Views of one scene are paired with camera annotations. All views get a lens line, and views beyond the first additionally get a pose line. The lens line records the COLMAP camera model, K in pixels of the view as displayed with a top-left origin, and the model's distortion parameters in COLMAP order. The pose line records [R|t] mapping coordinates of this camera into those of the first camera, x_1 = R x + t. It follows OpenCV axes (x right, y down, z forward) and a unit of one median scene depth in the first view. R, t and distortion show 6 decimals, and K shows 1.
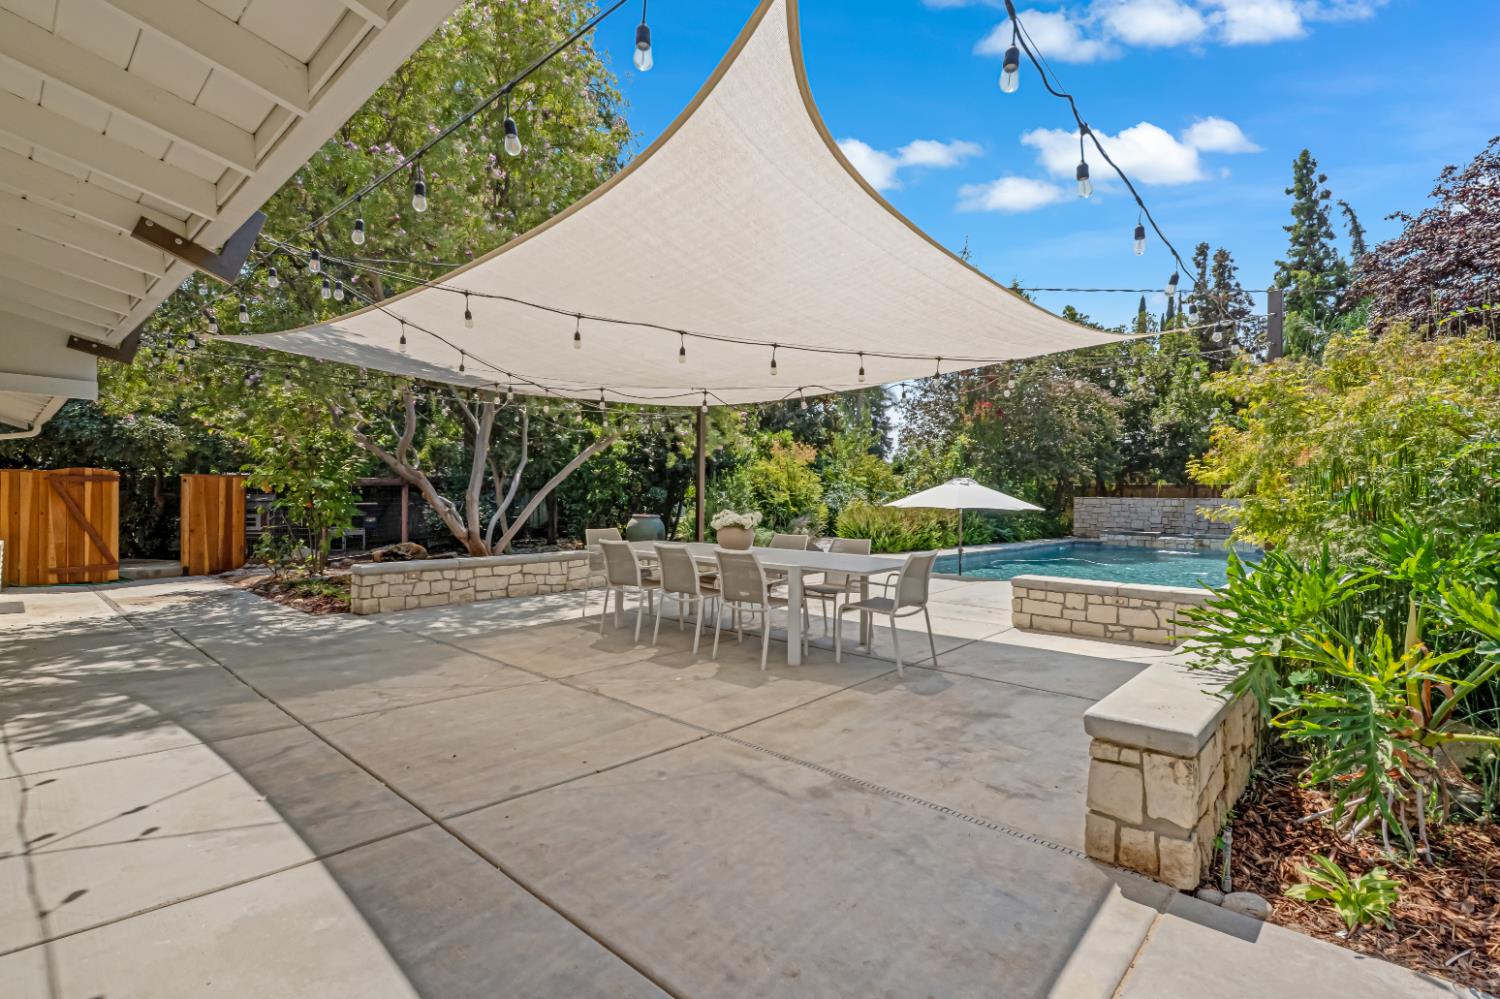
lens RADIAL K [[705.9, 0, 752.4], [0, 705.9, 494.4], [0, 0, 1]] dist [0.000407, -0.000566]
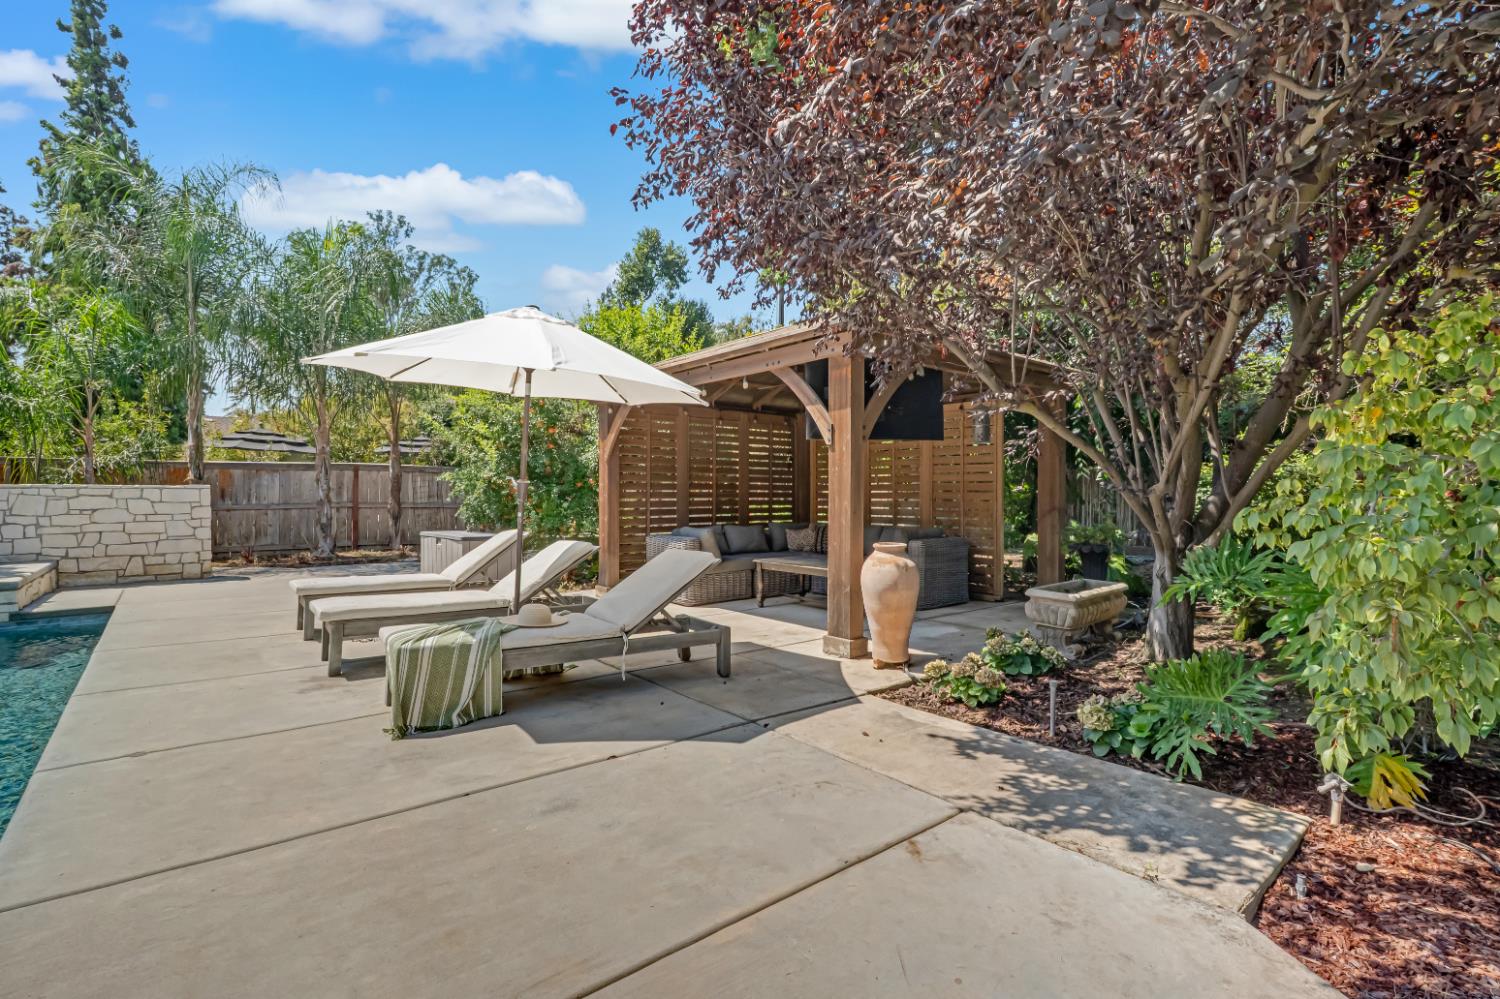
lens RADIAL K [[705.9, 0, 752.4], [0, 705.9, 494.4], [0, 0, 1]] dist [0.000407, -0.000566]
pose [[0.141574, -0.014825, 0.989817, 0.345446], [0.001440, 0.999890, 0.014770, 0.006098], [-0.989927, -0.000666, 0.141579, 0.483287]]
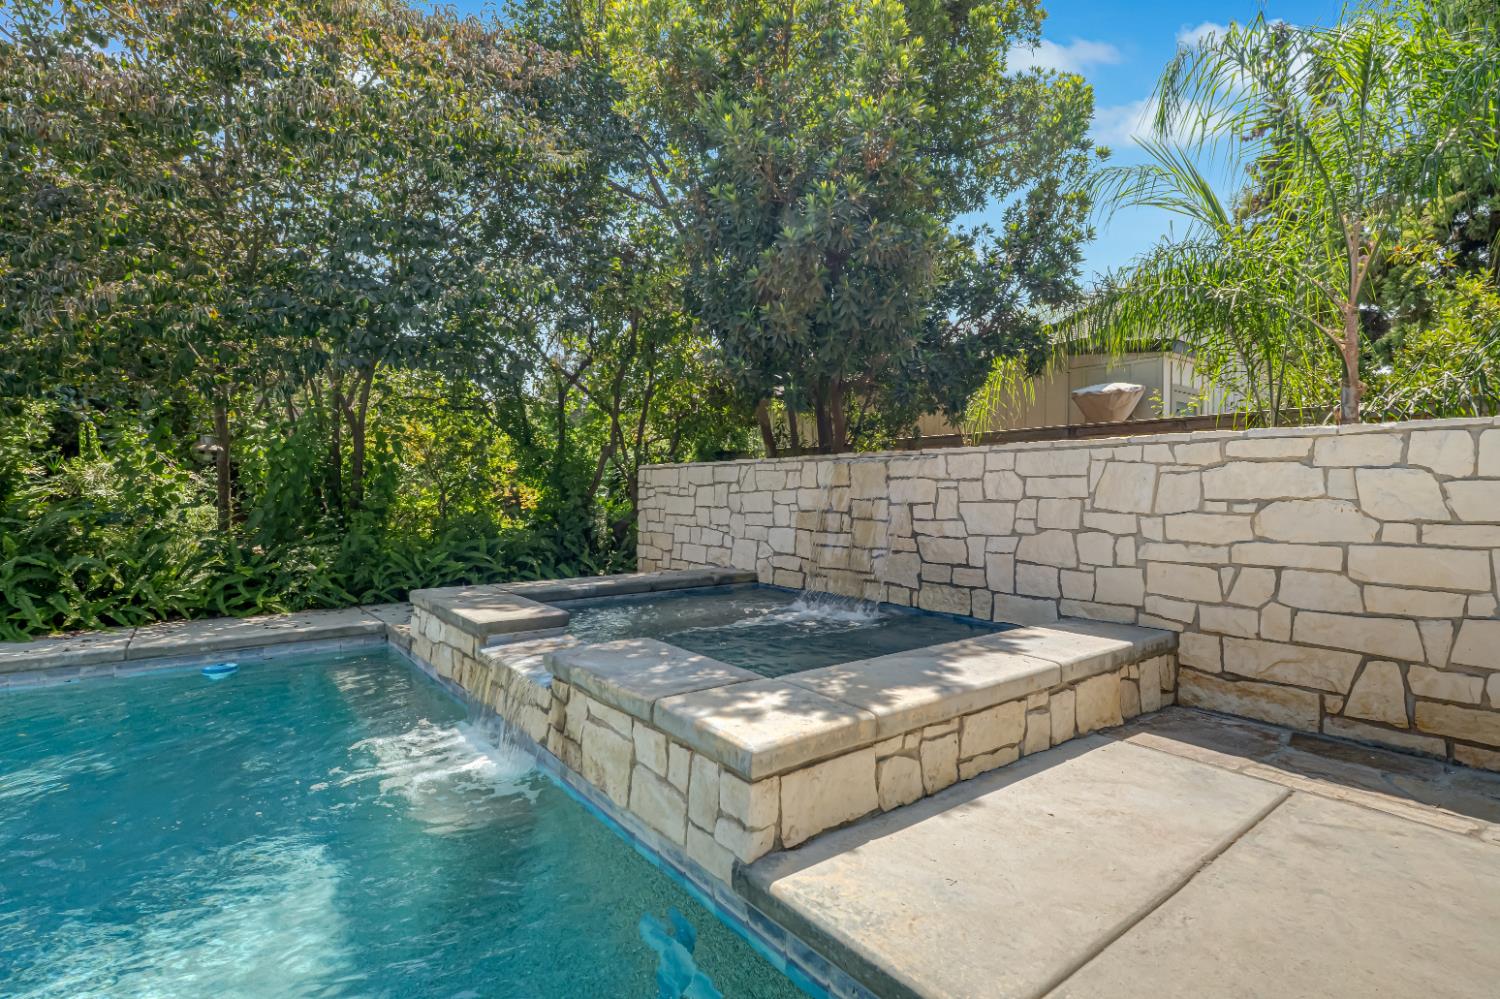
lens RADIAL K [[694.8, 0, 752.7], [0, 694.8, 496.8], [0, 0, 1]] dist [0.007885, -0.006453]
pose [[0.985977, -0.008981, -0.166637, 0.801620], [0.009900, 0.999940, 0.004688, 0.025796], [0.166585, -0.006272, 0.986007, 0.953092]]
